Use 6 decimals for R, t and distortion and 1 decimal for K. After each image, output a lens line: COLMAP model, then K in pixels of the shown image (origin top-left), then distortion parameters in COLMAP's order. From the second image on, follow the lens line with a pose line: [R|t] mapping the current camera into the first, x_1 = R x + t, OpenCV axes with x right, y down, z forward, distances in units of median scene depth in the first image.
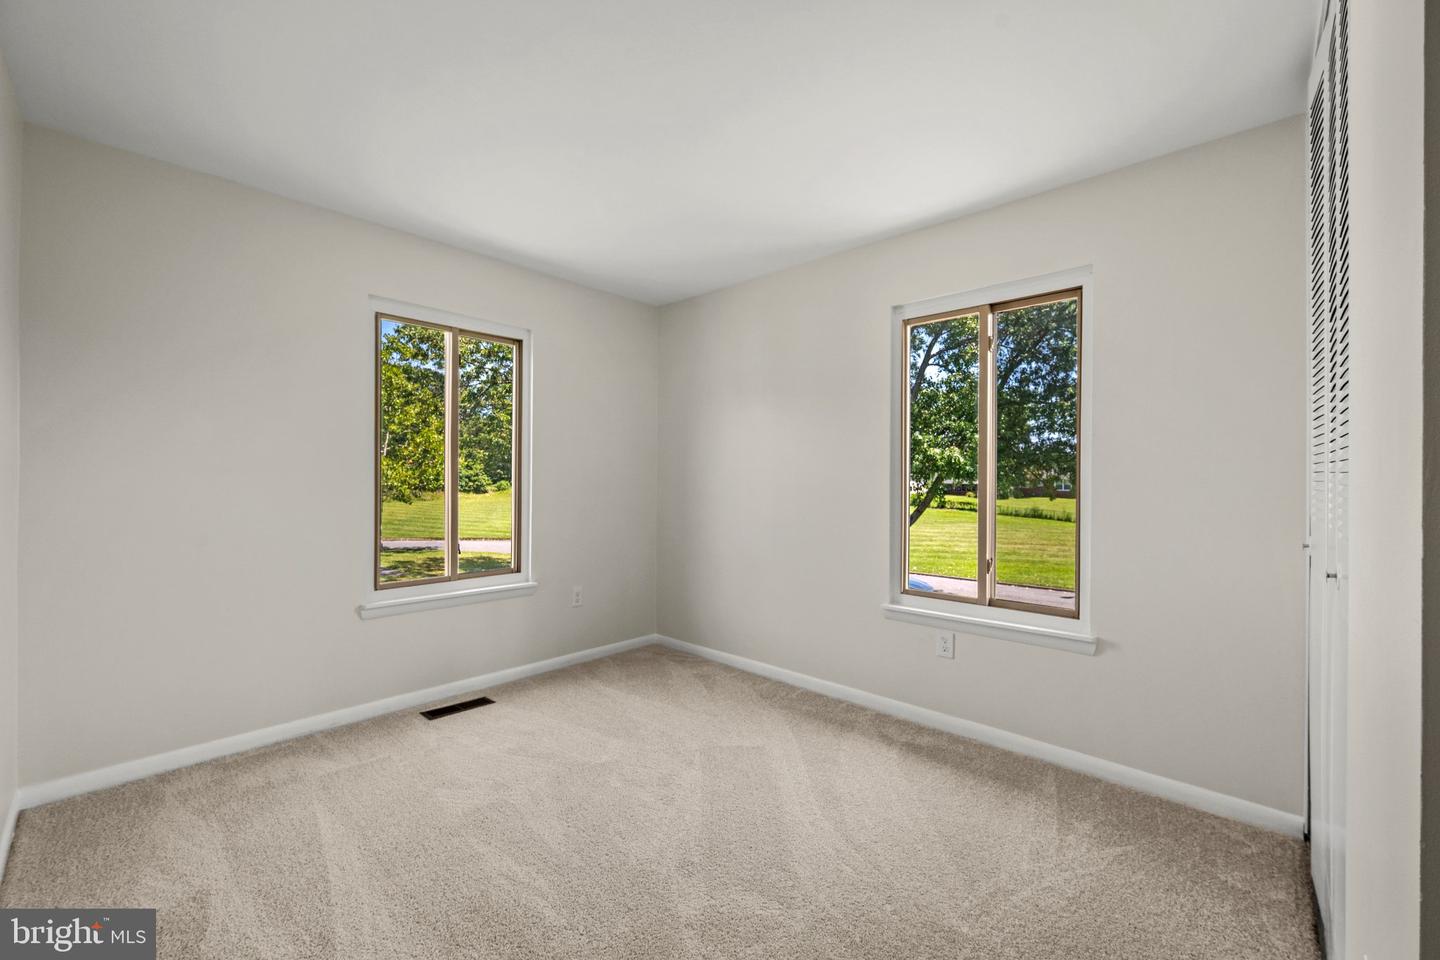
lens RADIAL K [[585.4, 0, 718.2], [0, 585.4, 464.9], [0, 0, 1]] dist [0.001045, 0.000137]
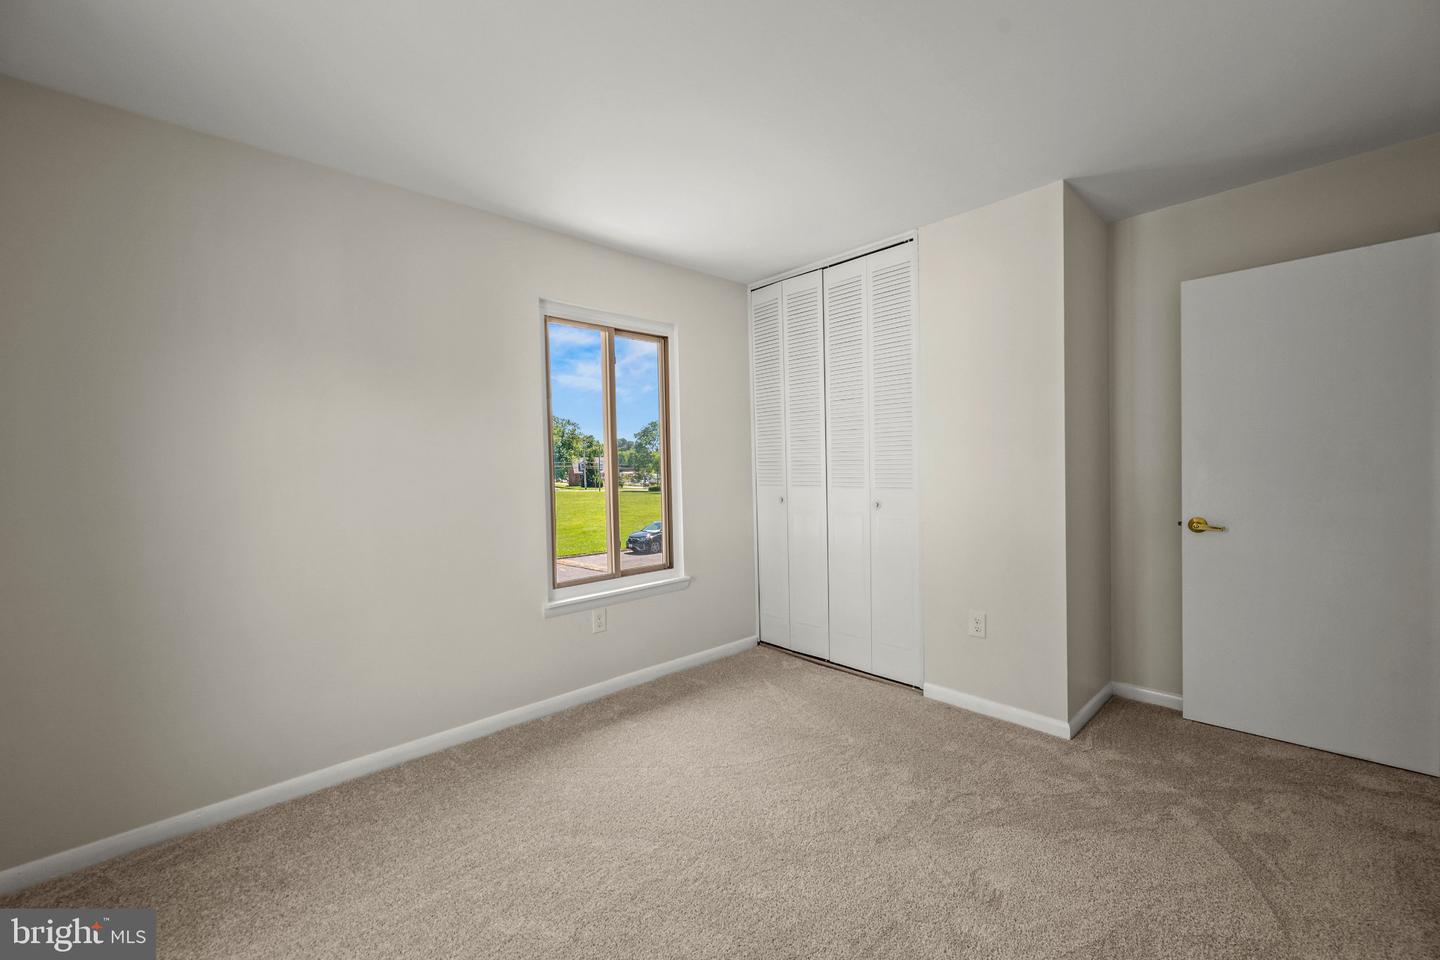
lens RADIAL K [[578.8, 0, 714.2], [0, 578.8, 473.7], [0, 0, 1]] dist [0.001469, -0.000261]
pose [[0.072554, -0.007953, 0.997333, -0.703046], [0.011731, 0.999906, 0.007121, 0.019708], [-0.997295, 0.011183, 0.072641, 0.701184]]
